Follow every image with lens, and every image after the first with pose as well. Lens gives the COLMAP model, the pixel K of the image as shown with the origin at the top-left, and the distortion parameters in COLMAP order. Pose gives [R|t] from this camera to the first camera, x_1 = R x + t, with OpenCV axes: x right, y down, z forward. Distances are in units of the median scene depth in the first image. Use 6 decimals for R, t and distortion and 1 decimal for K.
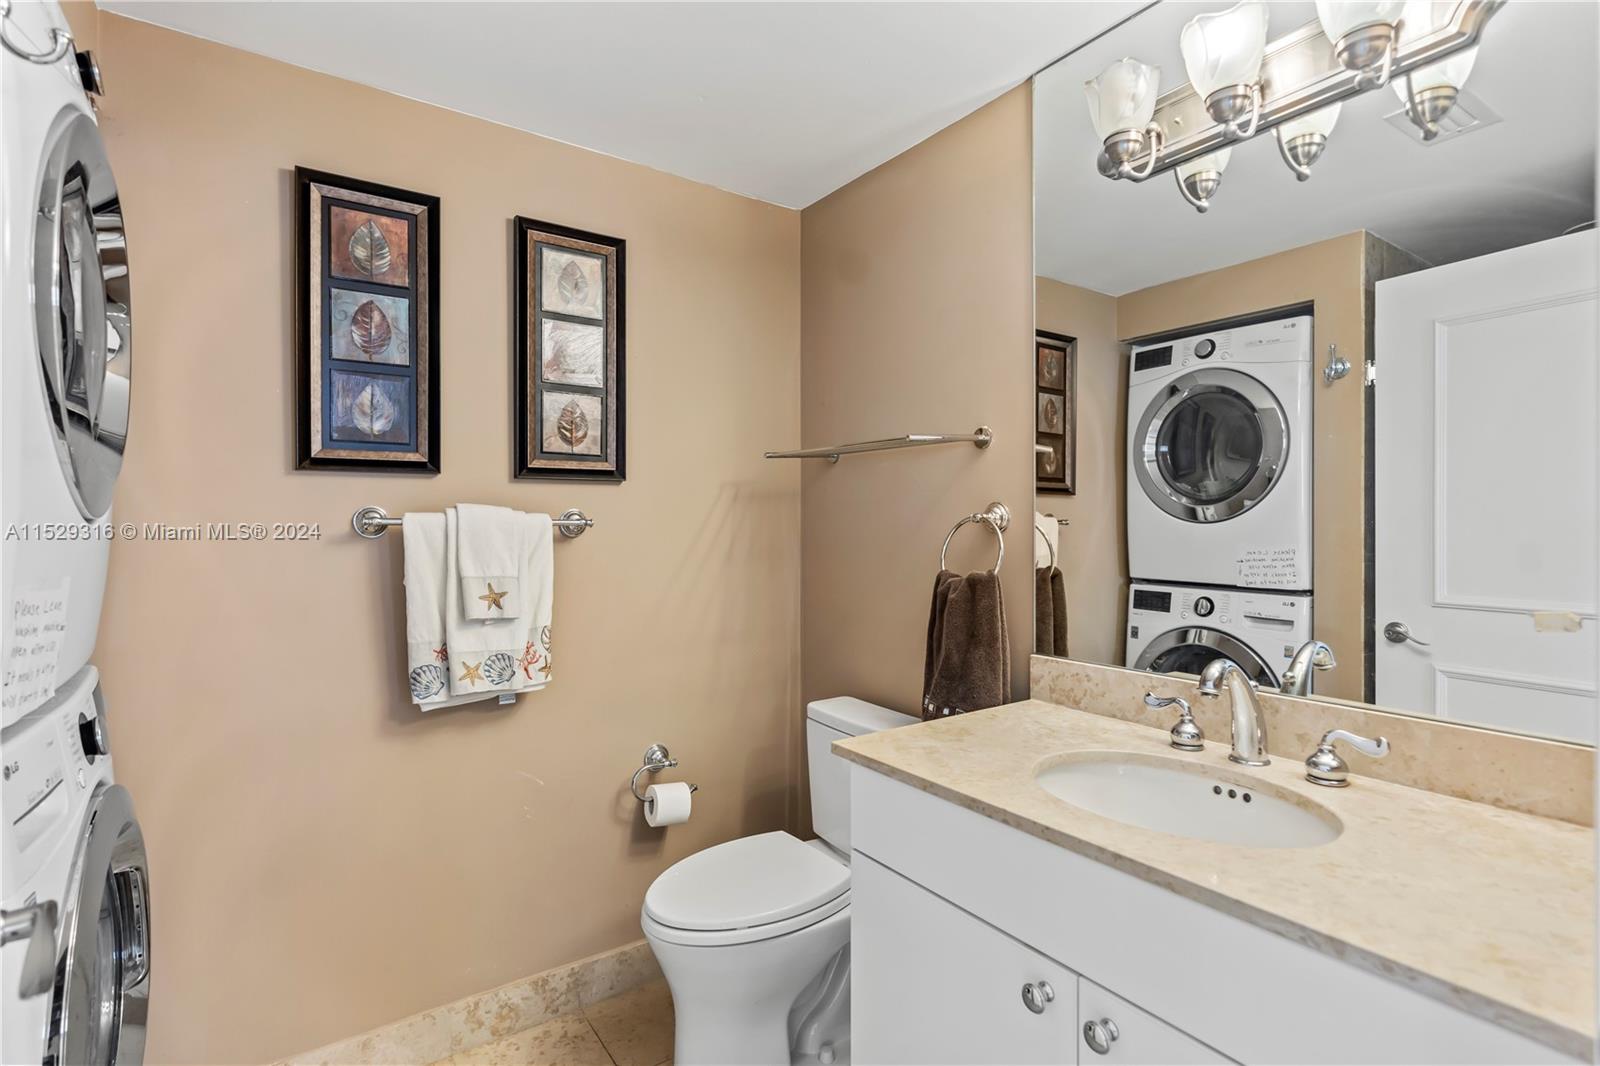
lens RADIAL K [[757.7, 0, 806.2], [0, 757.7, 529.7], [0, 0, 1]] dist [-0.000699, 0.000286]
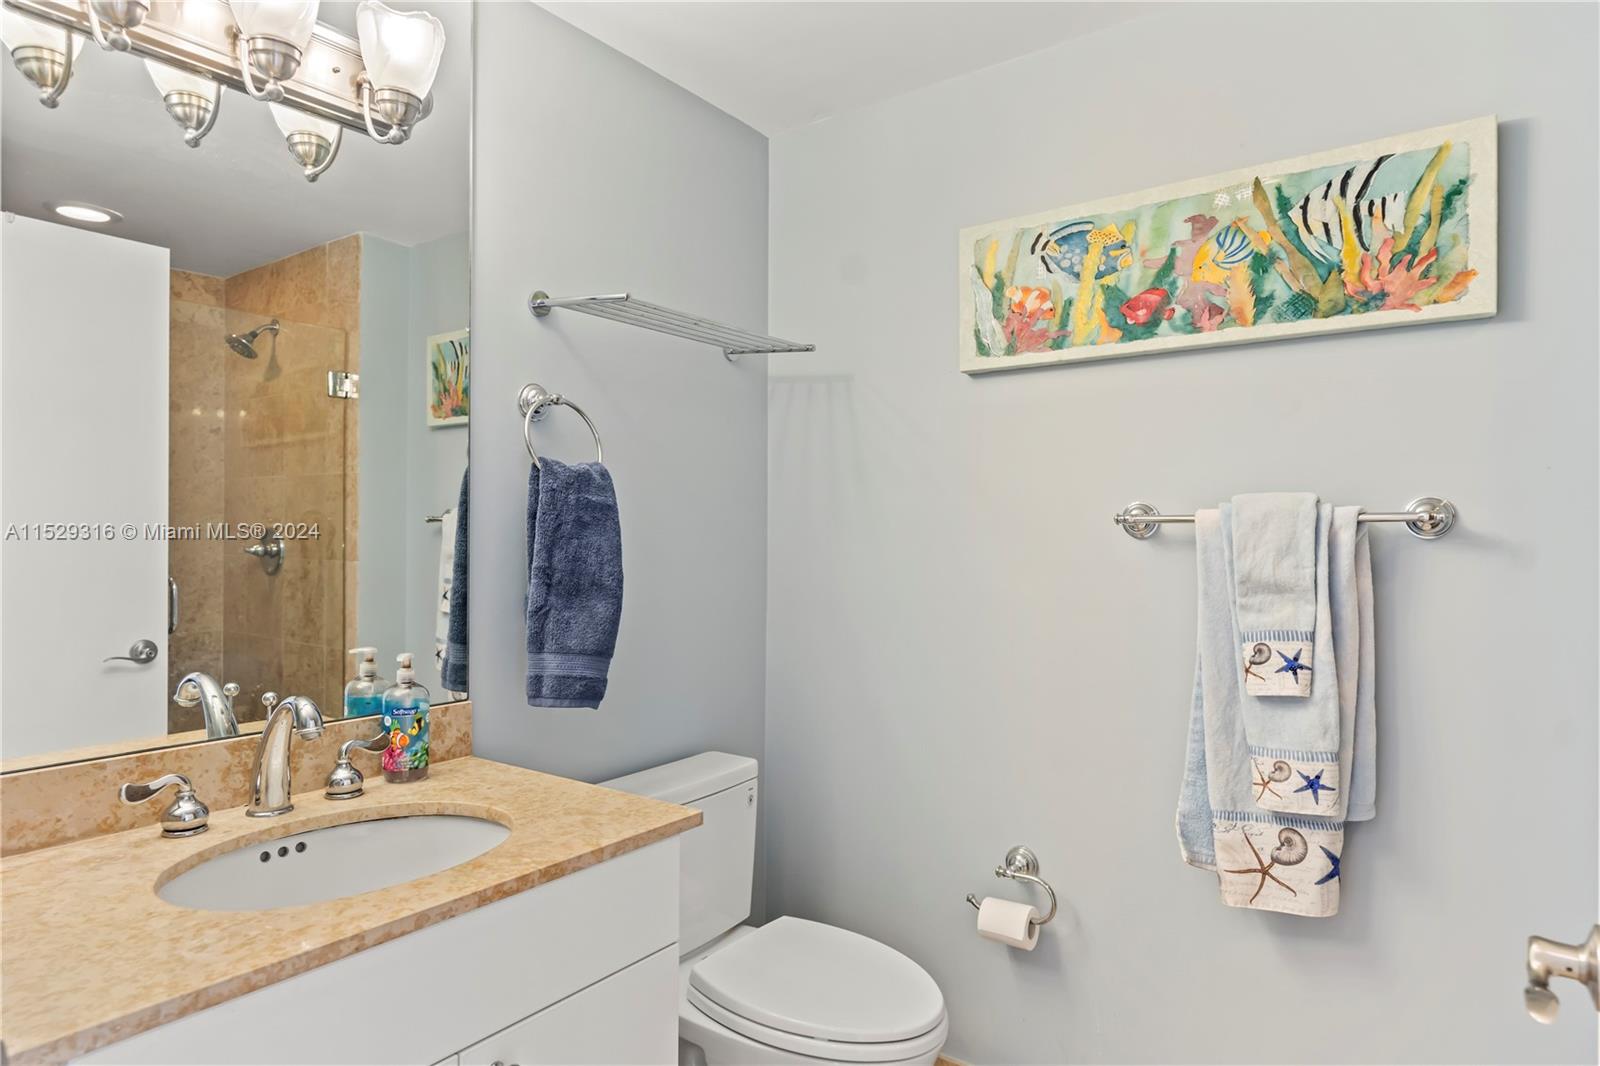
lens RADIAL K [[934.7, 0, 797.0], [0, 934.7, 531.8], [0, 0, 1]] dist [0.005182, -0.000072]
pose [[-0.314448, -0.006067, 0.949255, -0.670493], [0.006016, 0.999947, 0.008384, -0.030761], [-0.949256, 0.008347, -0.314395, 0.781161]]
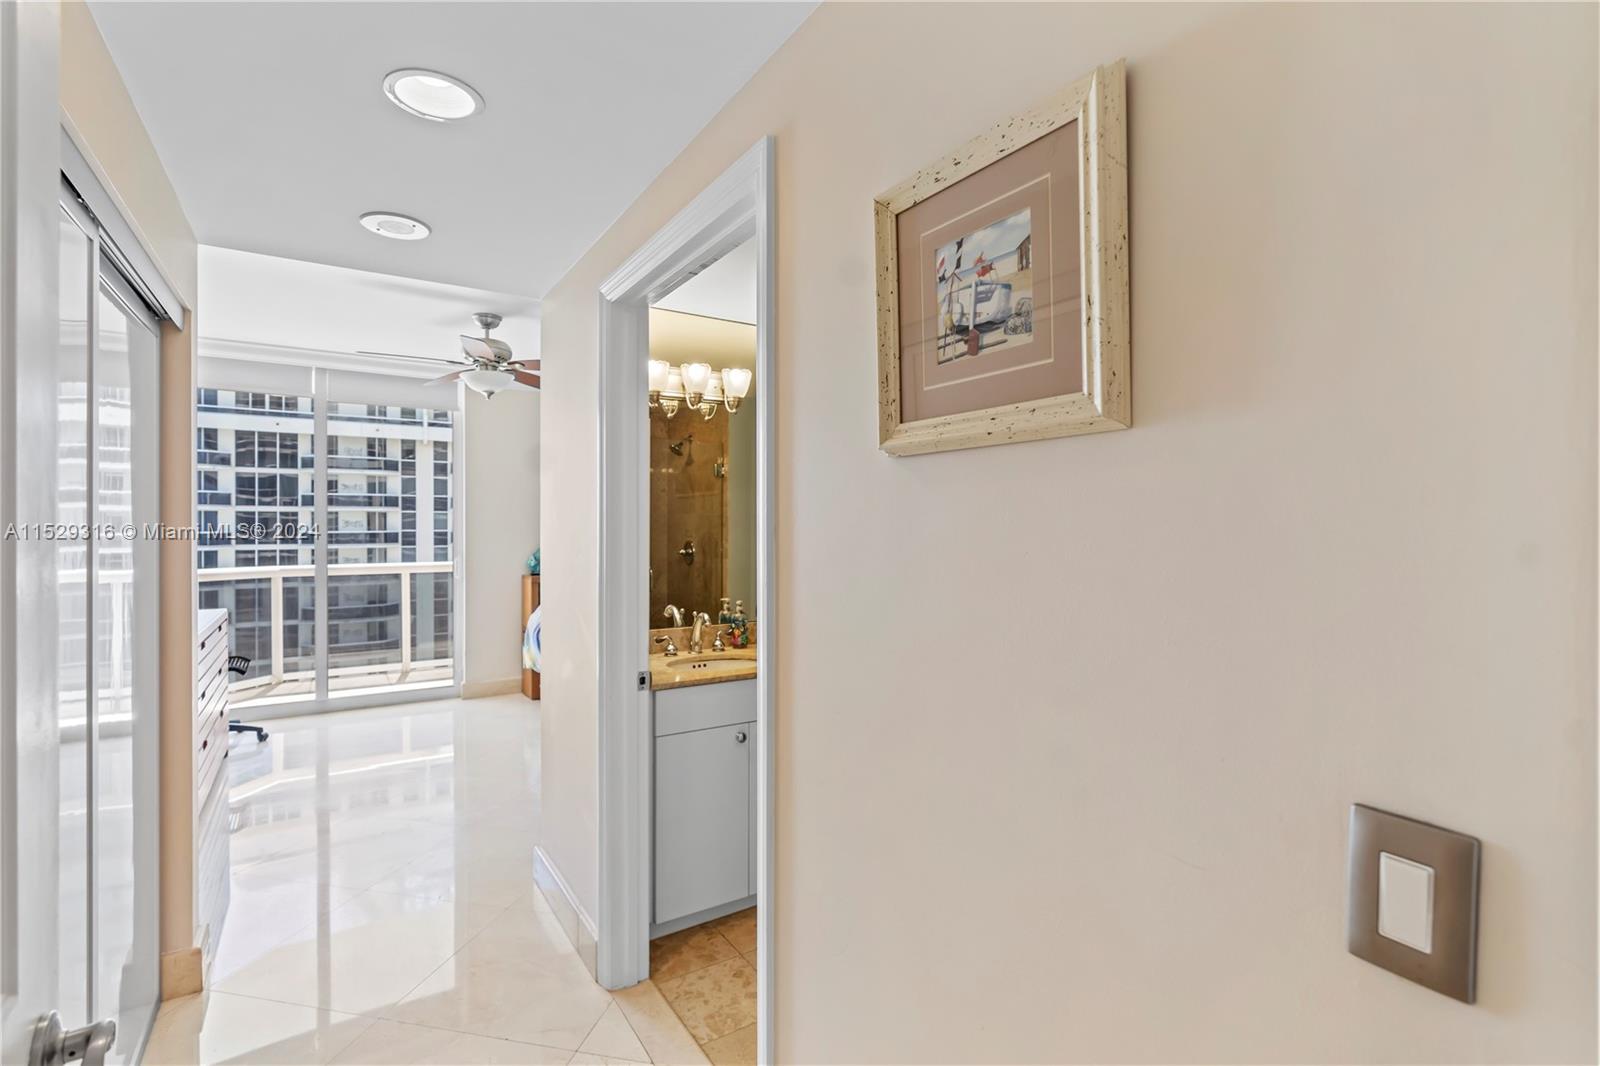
lens RADIAL K [[736.6, 0, 794.0], [0, 736.6, 534.1], [0, 0, 1]] dist [-0.000884, 0.001650]
pose [[0.040127, -0.014636, 0.999087, -1.946622], [0.008793, 0.999859, 0.014294, -0.134622], [-0.999156, 0.008211, 0.040250, 0.580979]]
